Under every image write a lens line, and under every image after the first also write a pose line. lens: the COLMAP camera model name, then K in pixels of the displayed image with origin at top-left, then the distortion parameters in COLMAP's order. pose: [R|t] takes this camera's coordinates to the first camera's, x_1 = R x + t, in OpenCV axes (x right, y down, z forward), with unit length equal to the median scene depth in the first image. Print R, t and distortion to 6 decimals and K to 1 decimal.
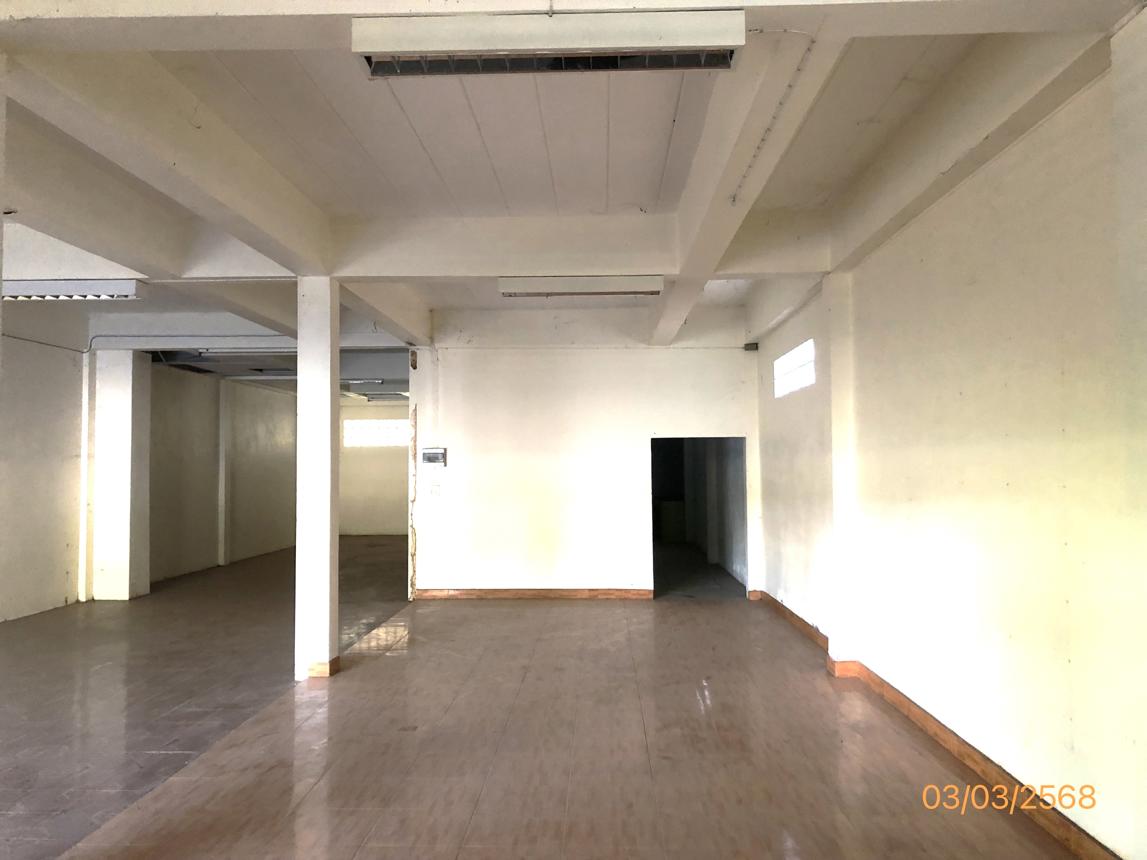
lens RADIAL K [[924.4, 0, 571.7], [0, 924.4, 425.4], [0, 0, 1]] dist [0.045999, -0.002872]
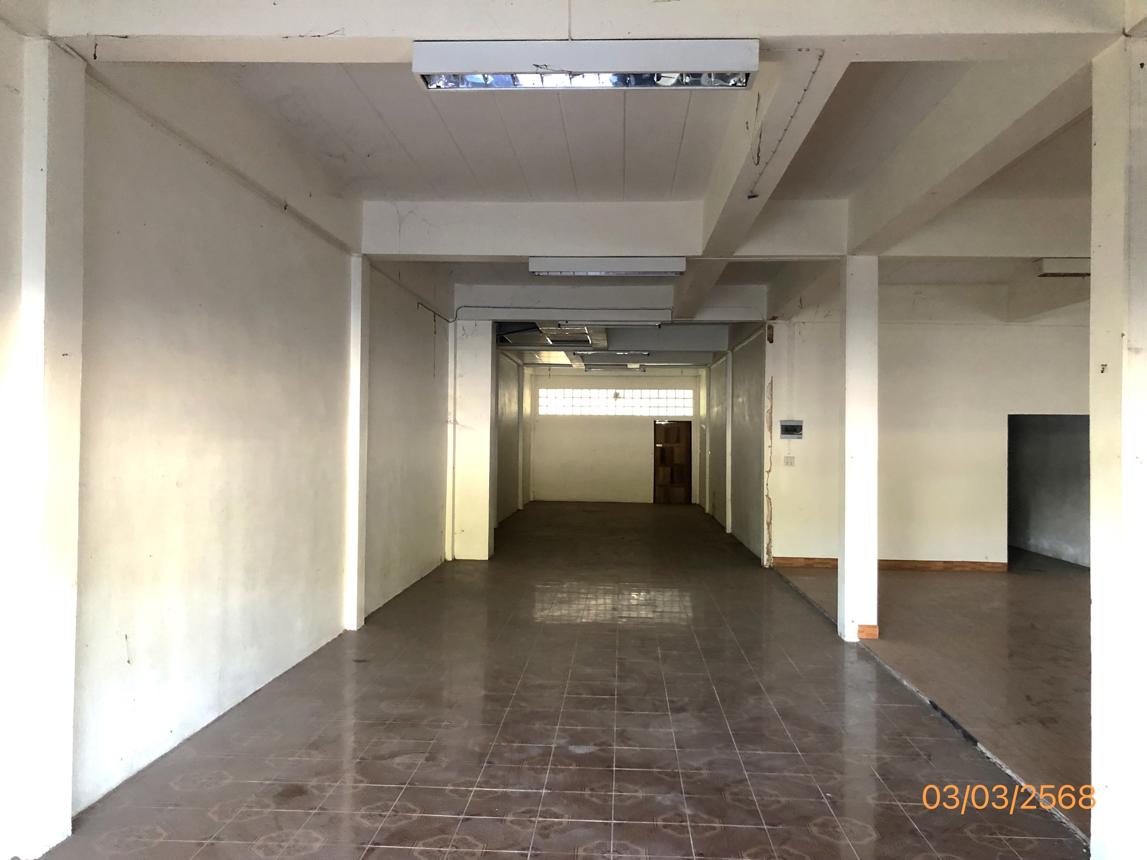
lens RADIAL K [[924.4, 0, 575.1], [0, 924.4, 433.5], [0, 0, 1]] dist [0.045999, -0.002872]
pose [[0.999804, 0.016801, -0.010498, -0.374558], [-0.016333, 0.998936, 0.043126, -0.001473], [0.011211, -0.042946, 0.999014, -0.029583]]
